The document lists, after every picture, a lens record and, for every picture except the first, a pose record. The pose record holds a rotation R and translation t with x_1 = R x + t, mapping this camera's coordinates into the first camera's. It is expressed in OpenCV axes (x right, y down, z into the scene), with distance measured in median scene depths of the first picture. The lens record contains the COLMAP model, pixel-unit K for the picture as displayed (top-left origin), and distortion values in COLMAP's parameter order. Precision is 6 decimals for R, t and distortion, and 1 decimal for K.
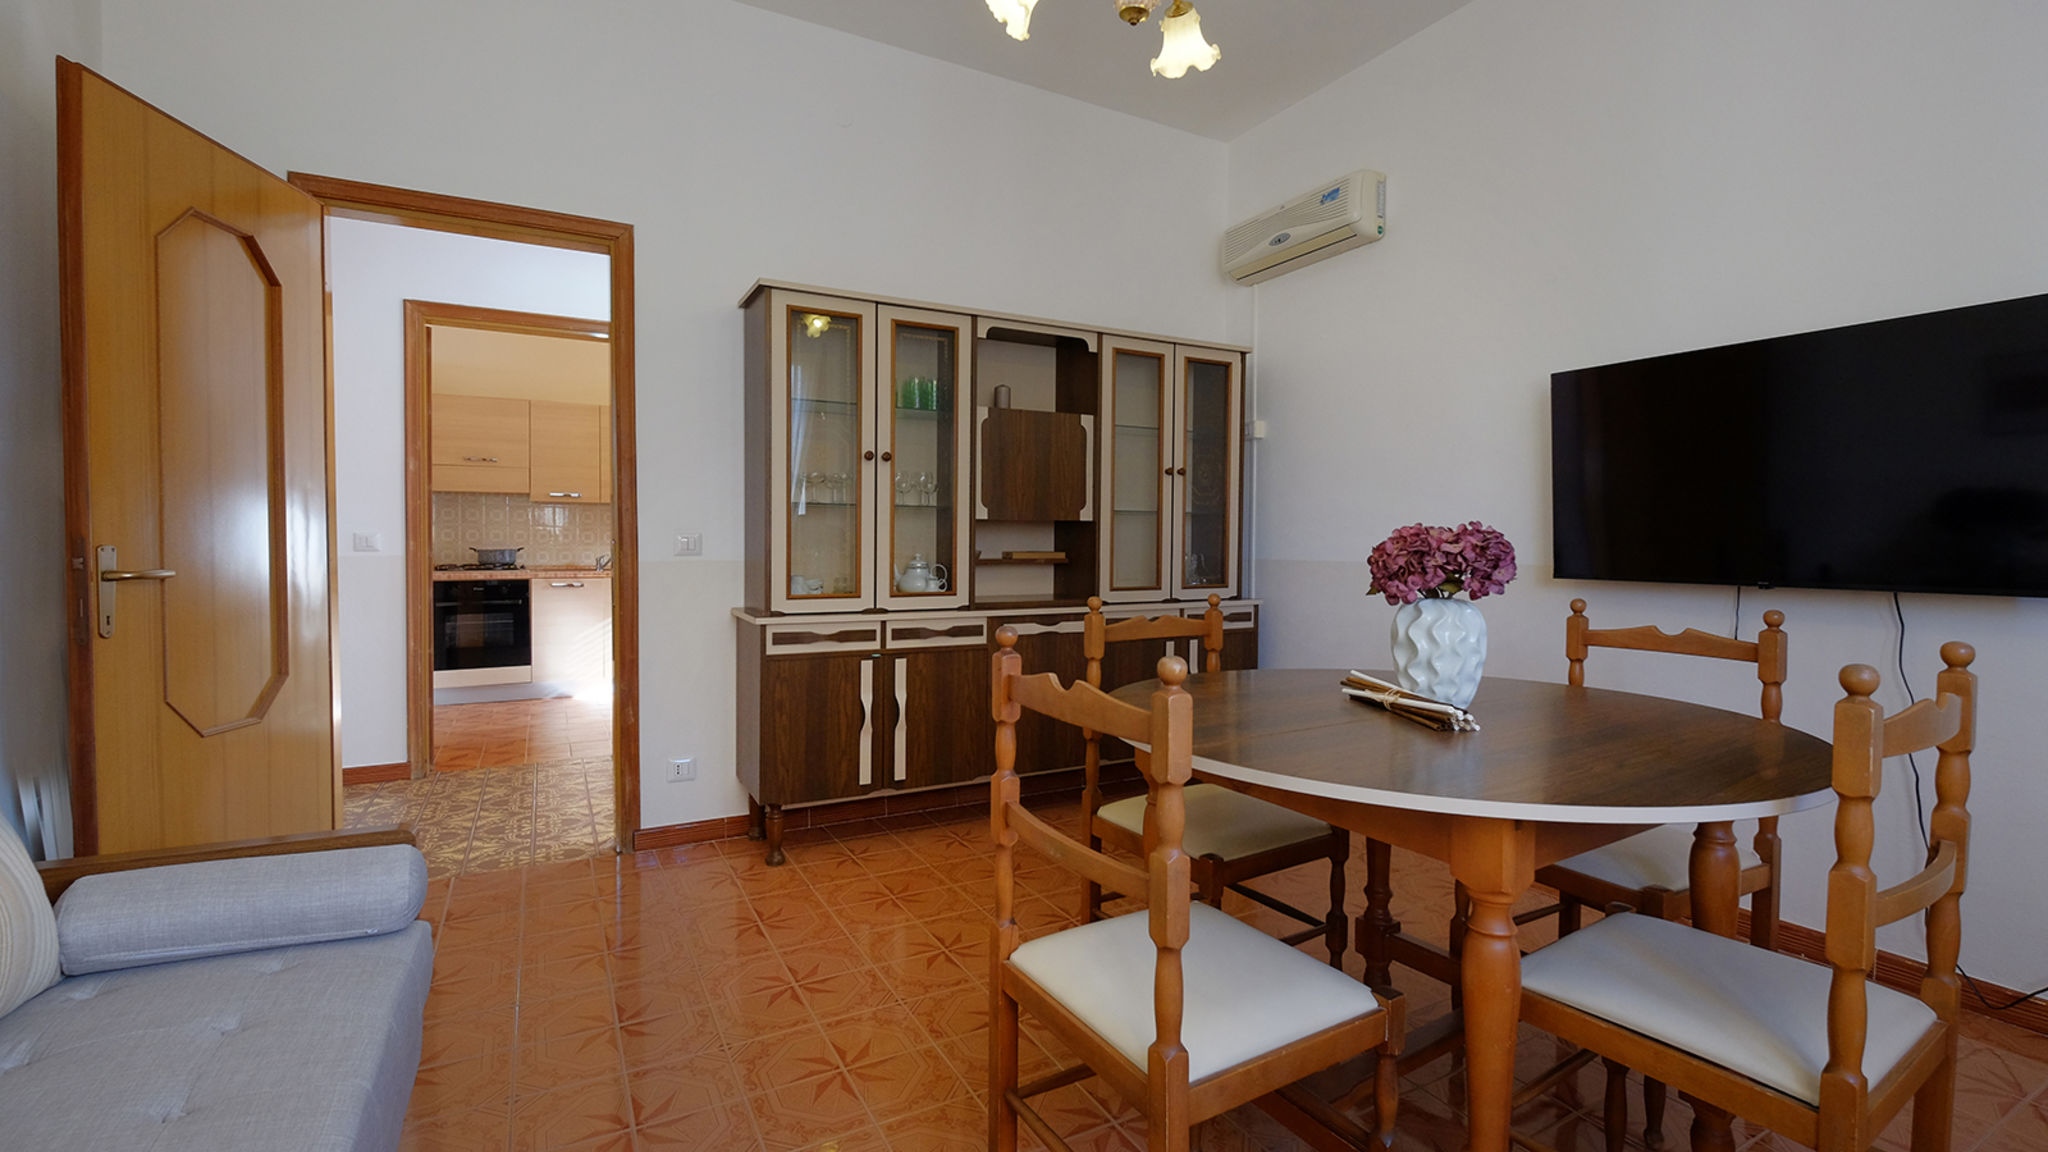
lens RADIAL K [[894.4, 0, 1026.1], [0, 894.4, 567.3], [0, 0, 1]] dist [-0.003138, -0.000053]
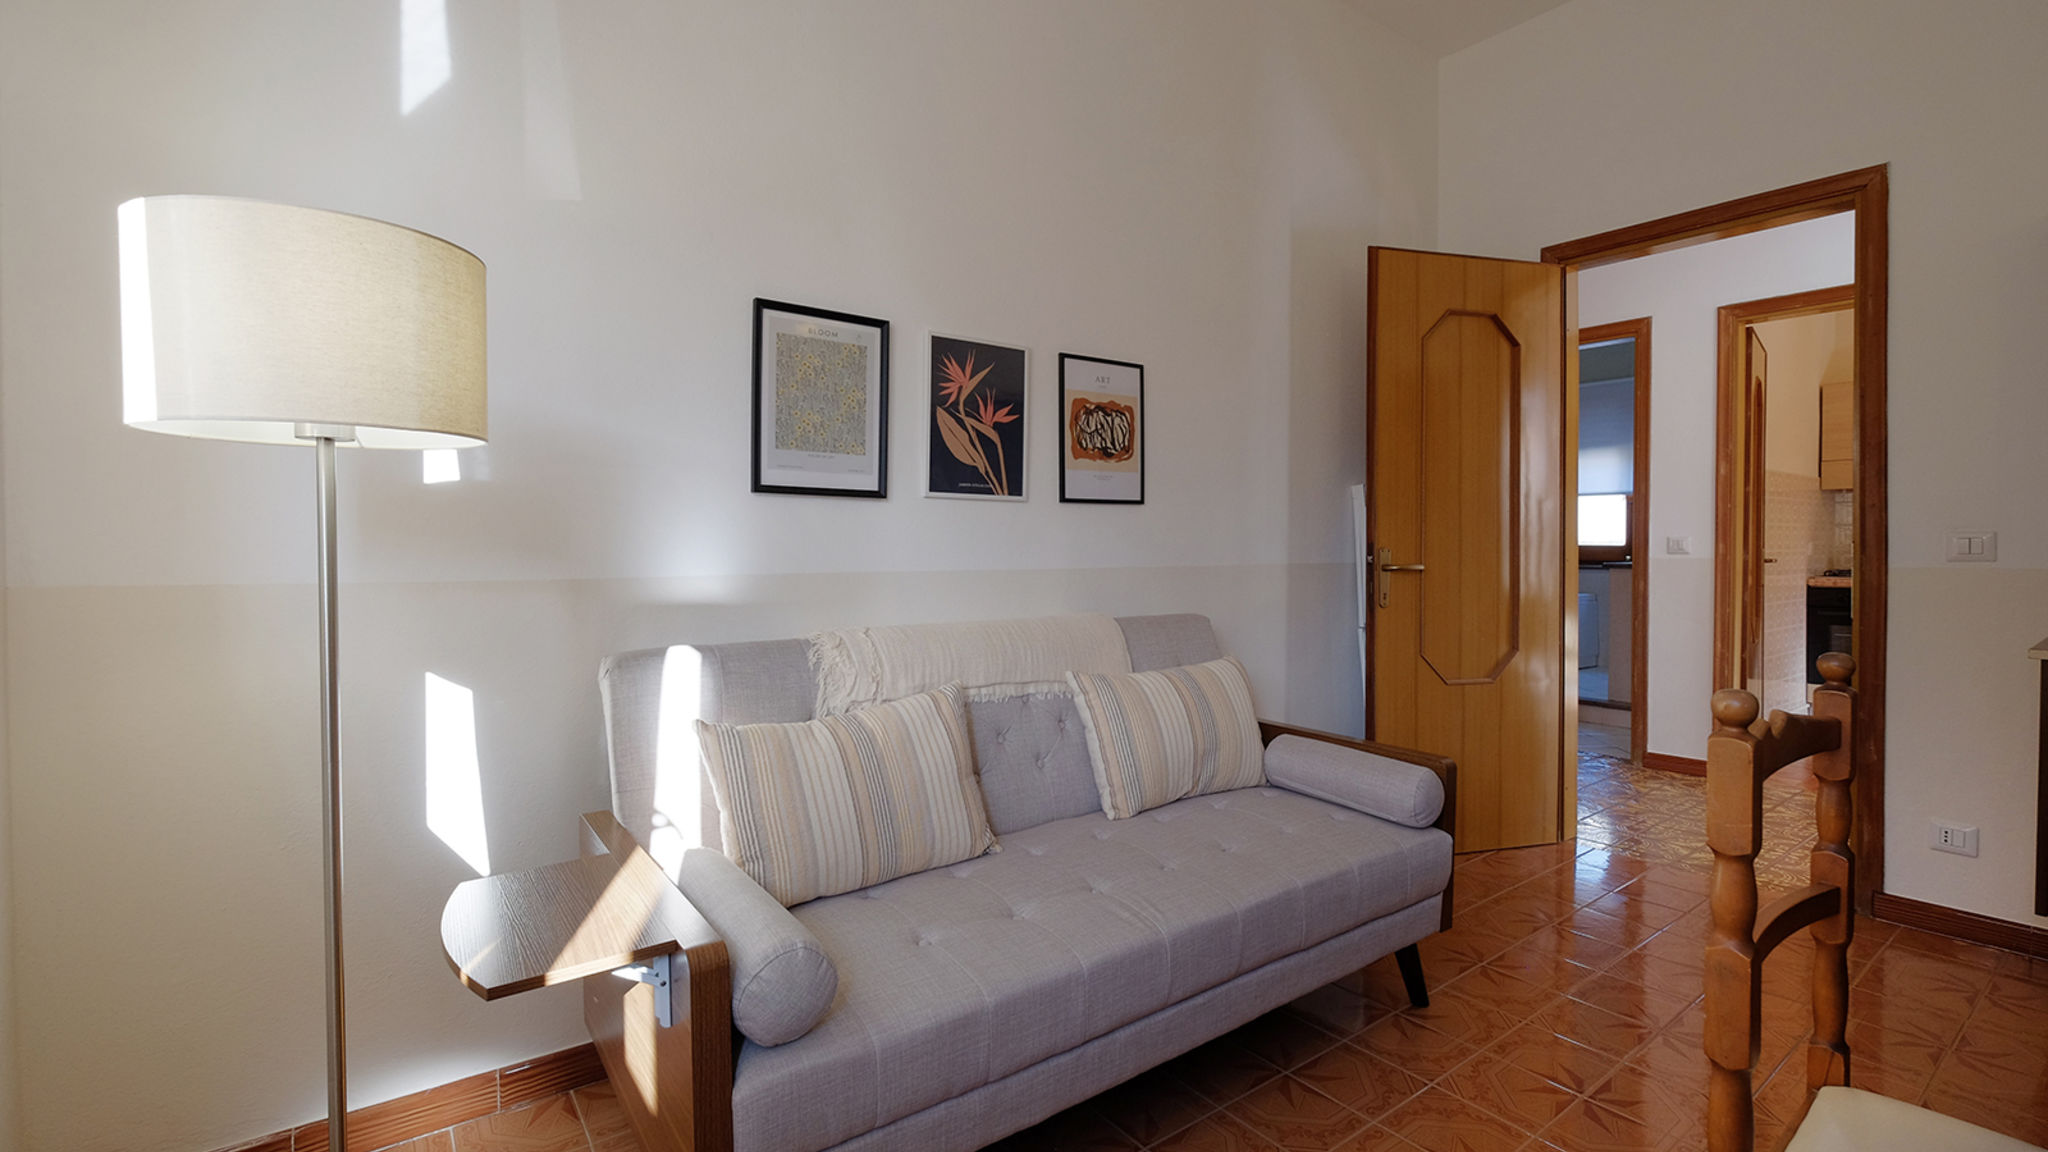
lens RADIAL K [[868.9, 0, 1002.4], [0, 868.9, 557.3], [0, 0, 1]] dist [-0.002770, -0.000295]
pose [[0.154096, 0.009006, -0.988015, 0.264832], [-0.023989, 0.999698, 0.005371, -0.000470], [0.987765, 0.022874, 0.154266, 0.079848]]
